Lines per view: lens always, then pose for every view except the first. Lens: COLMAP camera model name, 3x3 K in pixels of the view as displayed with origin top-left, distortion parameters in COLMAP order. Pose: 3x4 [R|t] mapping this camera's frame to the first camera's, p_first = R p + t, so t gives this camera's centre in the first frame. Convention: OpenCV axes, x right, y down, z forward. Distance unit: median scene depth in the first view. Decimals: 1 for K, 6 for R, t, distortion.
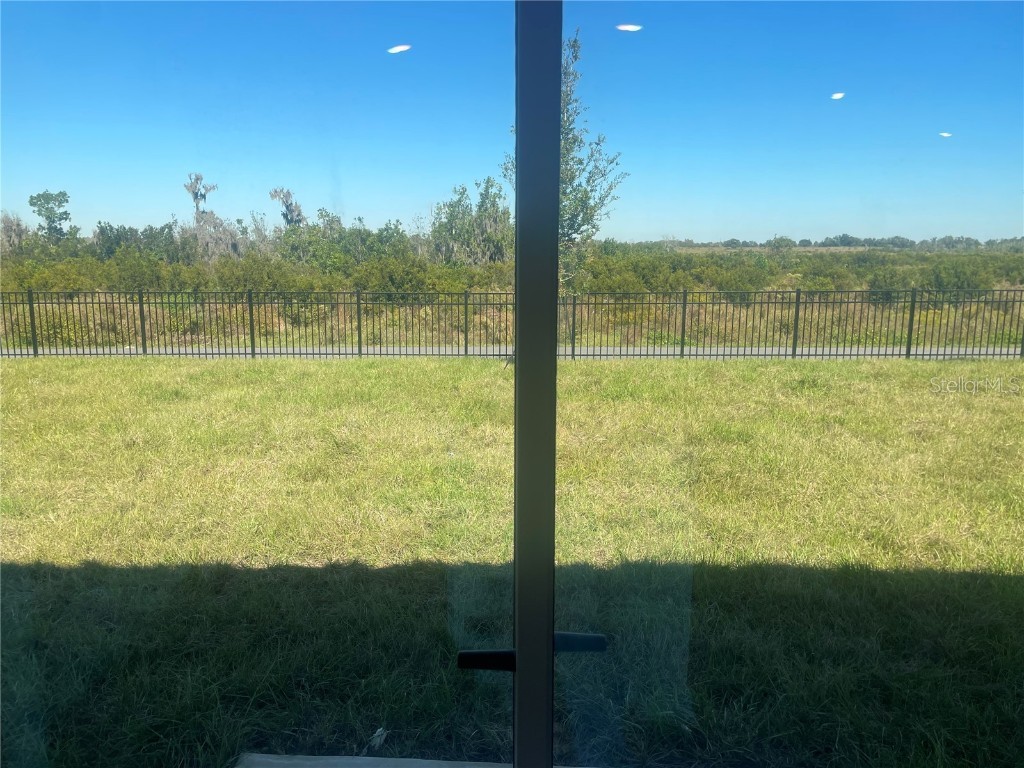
lens RADIAL K [[772.1, 0, 502.7], [0, 772.1, 384.7], [0, 0, 1]] dist [0.095920, -0.114992]
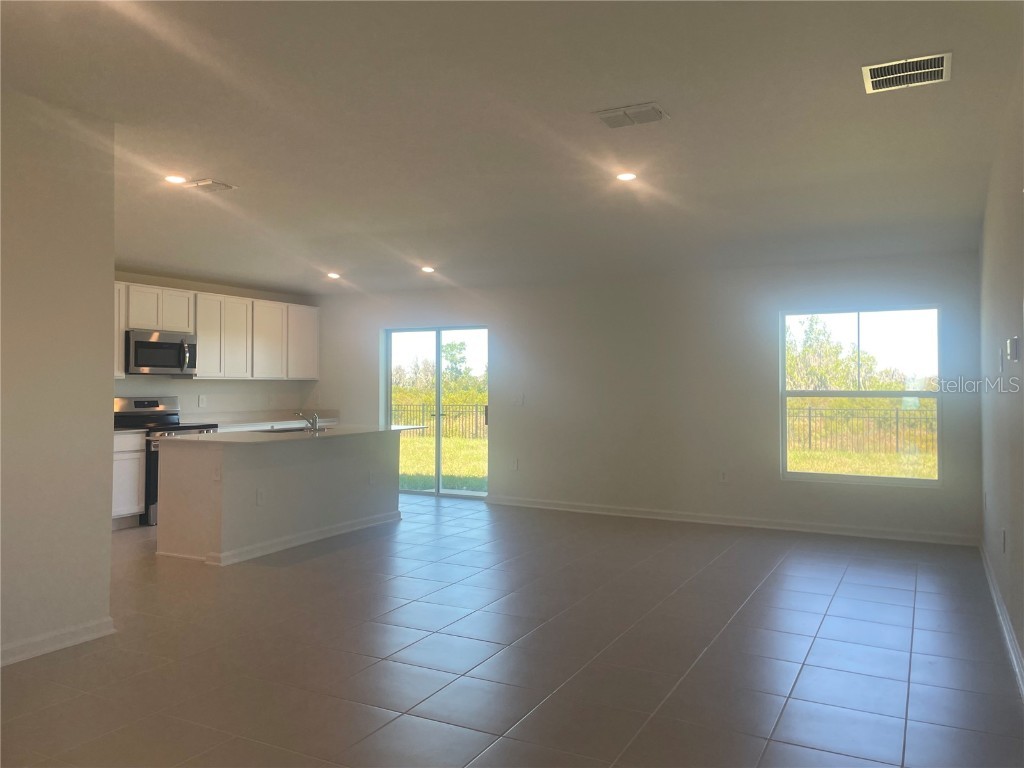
lens RADIAL K [[772.1, 0, 515.3], [0, 772.1, 378.2], [0, 0, 1]] dist [0.095920, -0.114992]
pose [[0.904251, -0.005052, -0.426971, 0.134841], [-0.071612, 0.983974, -0.163303, 0.037207], [0.420953, 0.178243, 0.889397, -0.193125]]
